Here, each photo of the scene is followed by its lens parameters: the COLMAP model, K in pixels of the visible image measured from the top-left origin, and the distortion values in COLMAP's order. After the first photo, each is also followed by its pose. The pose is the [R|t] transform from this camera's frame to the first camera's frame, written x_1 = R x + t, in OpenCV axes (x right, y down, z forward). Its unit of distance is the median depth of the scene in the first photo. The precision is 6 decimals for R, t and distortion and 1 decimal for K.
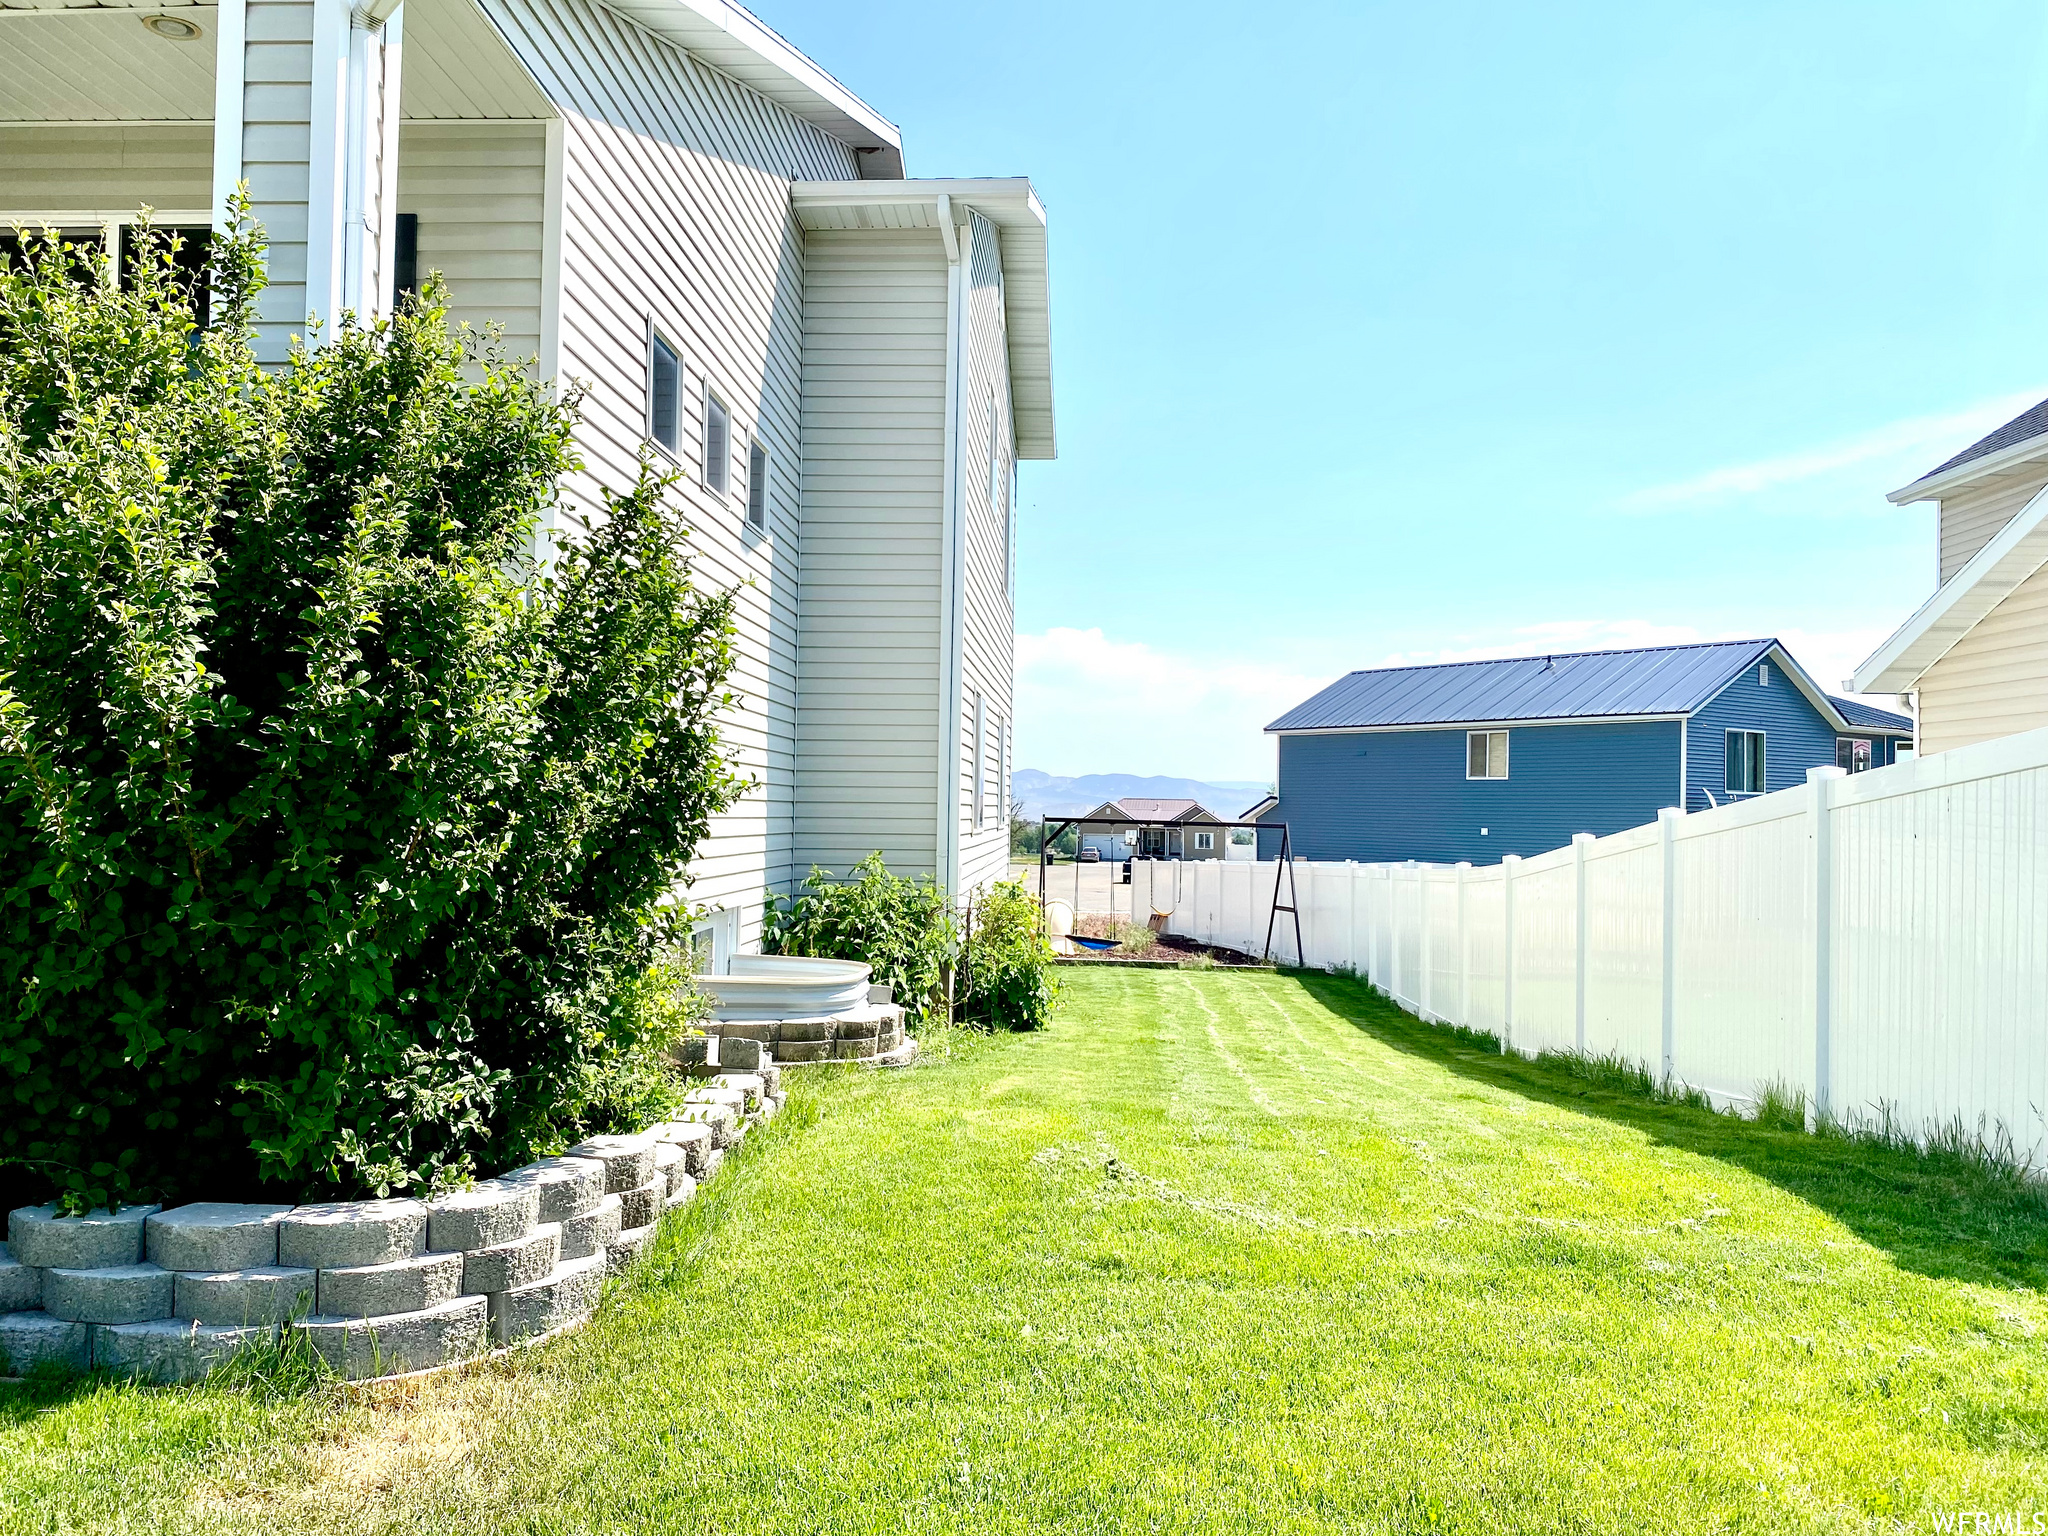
lens RADIAL K [[1567.7, 0, 1025.5], [0, 1567.7, 764.3], [0, 0, 1]] dist [0.044034, -0.034529]
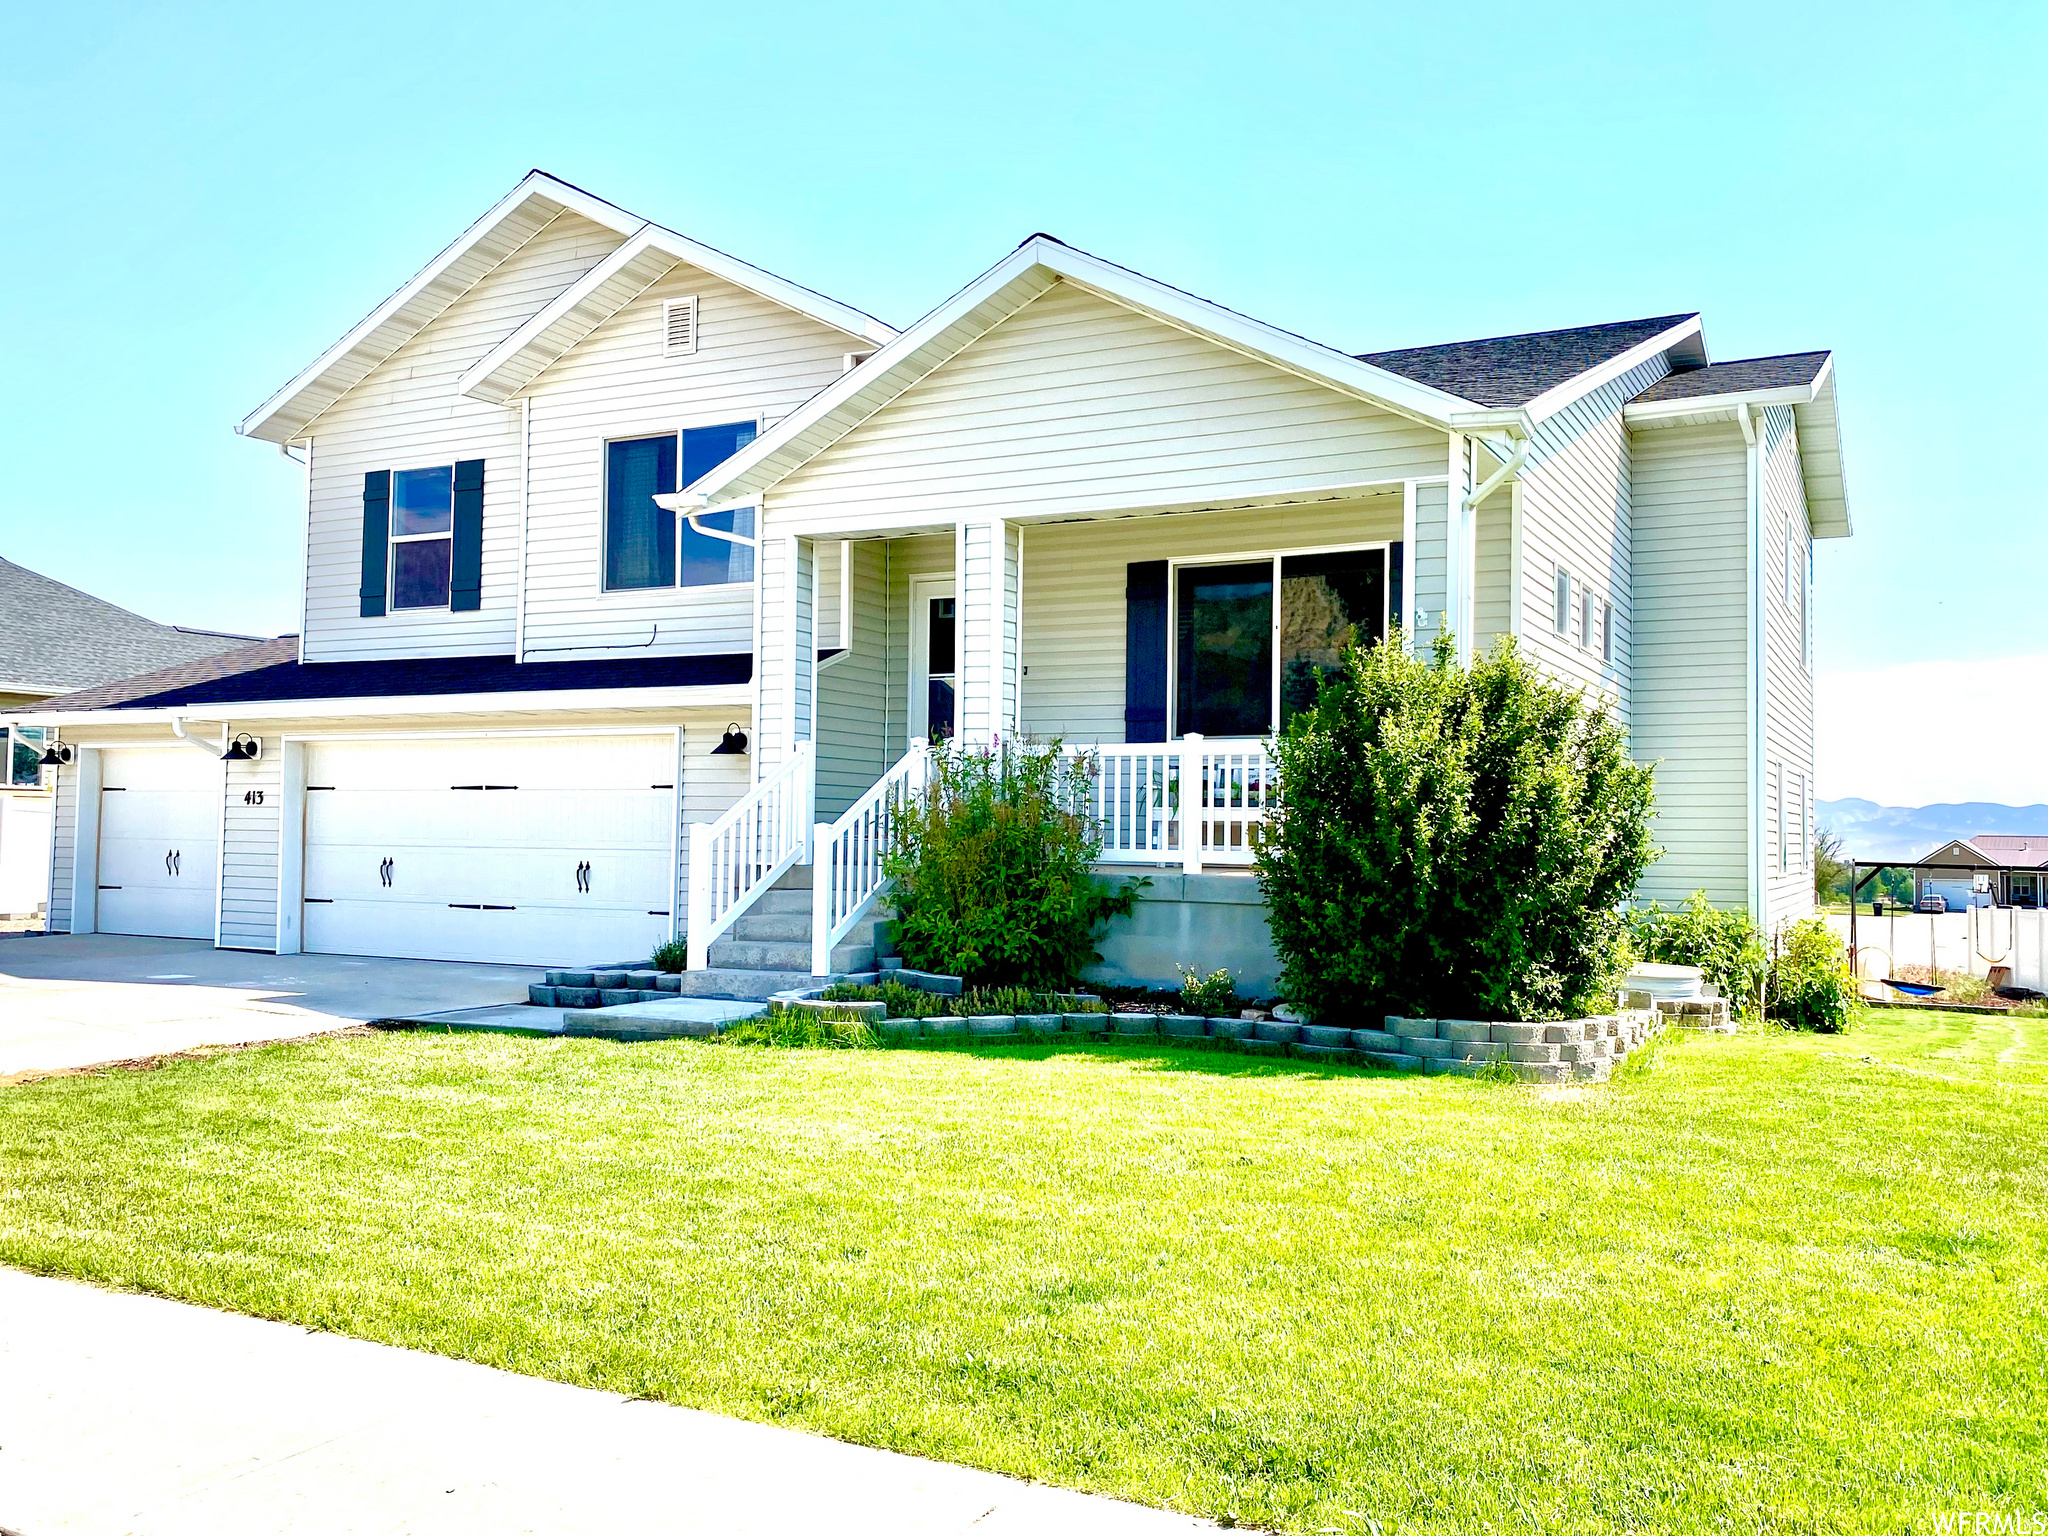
lens RADIAL K [[1728.1, 0, 1043.9], [0, 1728.1, 760.8], [0, 0, 1]] dist [0.025153, -0.016132]
pose [[0.907998, -0.023834, -0.418295, 0.019012], [0.014482, 0.999569, -0.025518, -0.025935], [0.418723, 0.017113, 0.907953, -0.596078]]
